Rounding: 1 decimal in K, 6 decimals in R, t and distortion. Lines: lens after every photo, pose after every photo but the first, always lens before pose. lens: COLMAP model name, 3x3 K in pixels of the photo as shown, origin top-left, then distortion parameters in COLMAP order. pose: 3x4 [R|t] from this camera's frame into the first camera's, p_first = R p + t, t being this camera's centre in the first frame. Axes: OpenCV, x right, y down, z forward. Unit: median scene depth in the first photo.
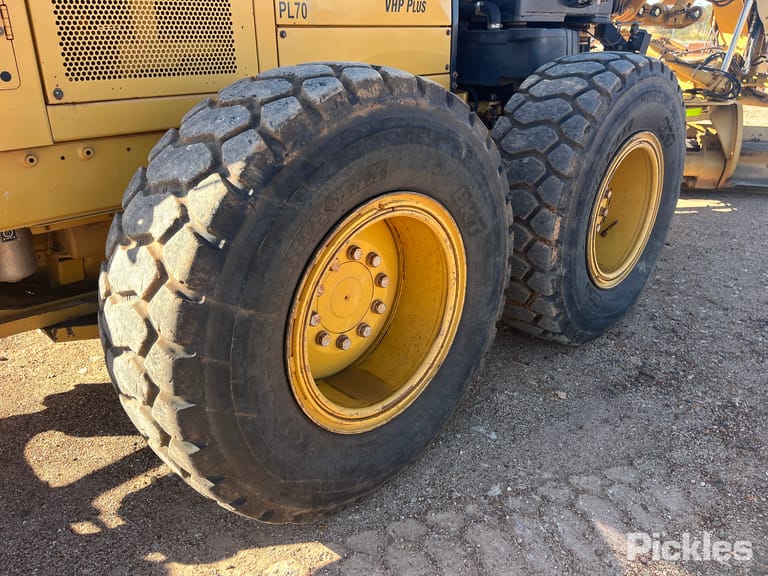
lens RADIAL K [[585.0, 0, 384.3], [0, 585.0, 292.2], [0, 0, 1]] dist [0.062754, -0.100040]
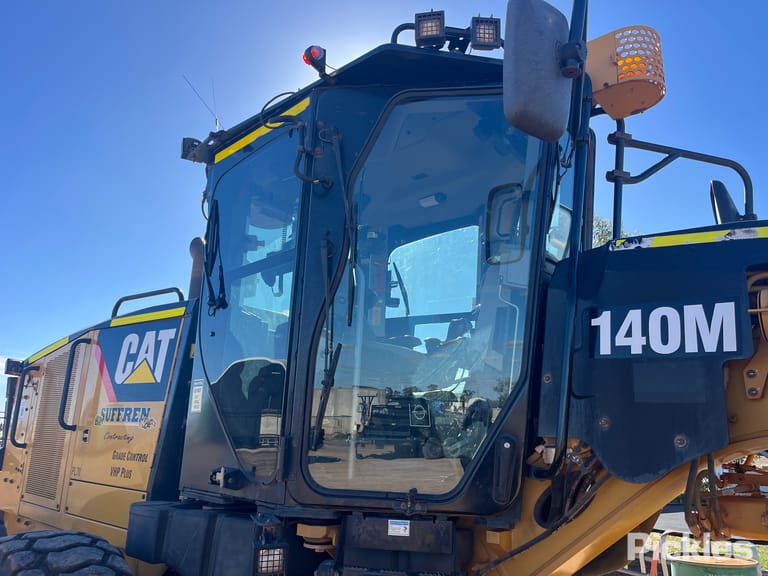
lens RADIAL K [[584.0, 0, 384.3], [0, 584.0, 285.2], [0, 0, 1]] dist [0.058691, -0.095072]
pose [[0.066676, -0.241615, -0.968079, 0.747366], [-0.435122, 0.866078, -0.246126, -0.396279], [0.897899, 0.437644, -0.047385, 0.714043]]
